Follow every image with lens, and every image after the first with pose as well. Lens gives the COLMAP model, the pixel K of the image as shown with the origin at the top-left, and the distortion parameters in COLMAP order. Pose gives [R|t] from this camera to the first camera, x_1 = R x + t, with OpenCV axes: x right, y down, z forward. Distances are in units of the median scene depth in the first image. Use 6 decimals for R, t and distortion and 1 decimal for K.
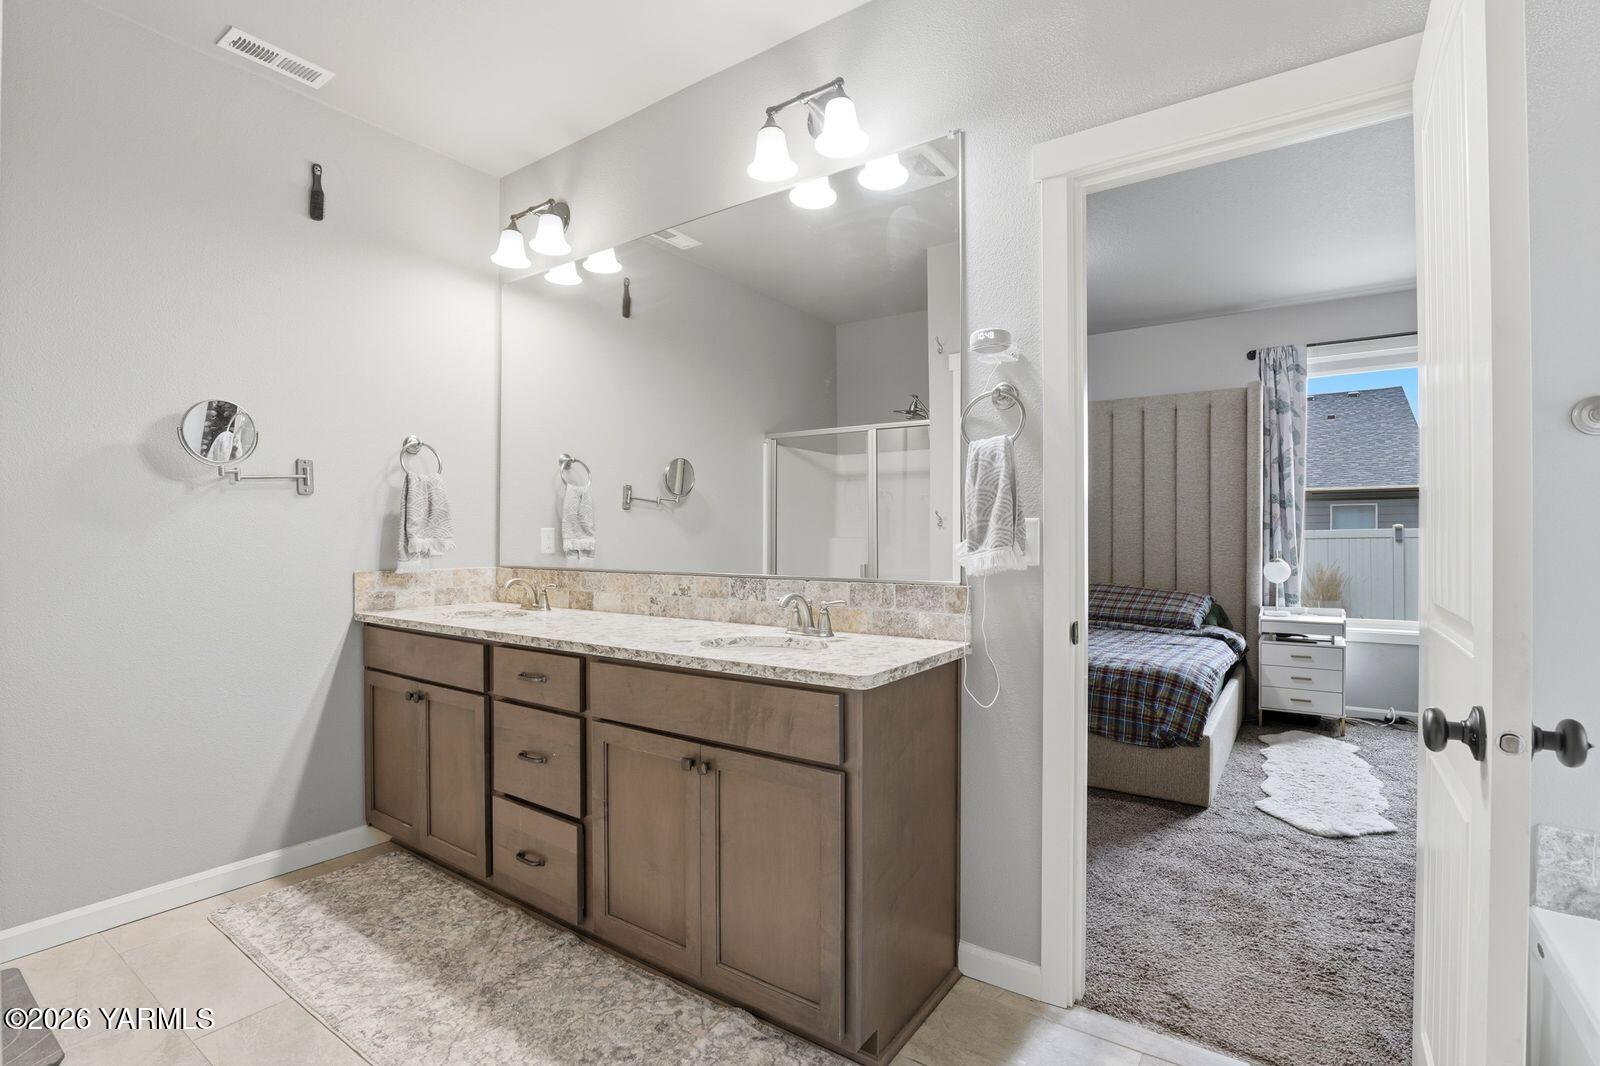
lens RADIAL K [[740.5, 0, 800.0], [0, 740.5, 533.0], [0, 0, 1]] dist [-0.034309, -0.000112]
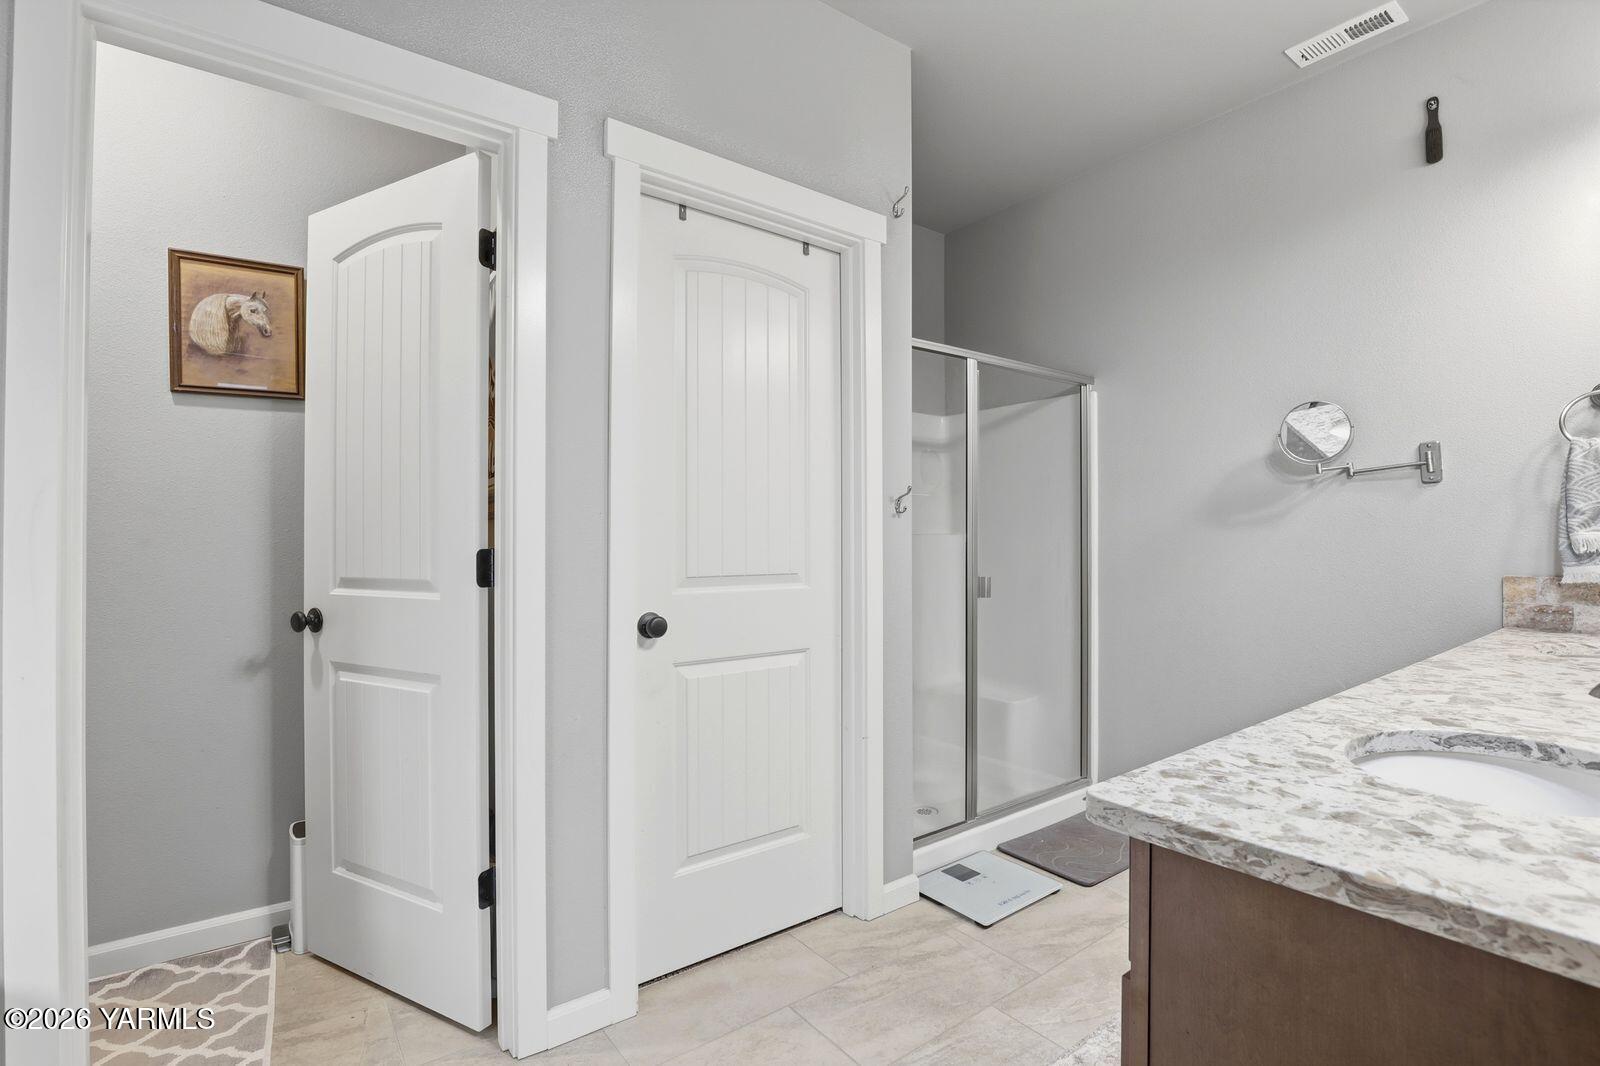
lens RADIAL K [[740.5, 0, 800.0], [0, 740.5, 533.0], [0, 0, 1]] dist [-0.034309, -0.000112]
pose [[-0.327476, -0.002000, -0.944858, 0.389722], [0.018611, 0.999790, -0.008567, 0.001334], [0.944676, -0.020390, -0.327370, 0.573715]]
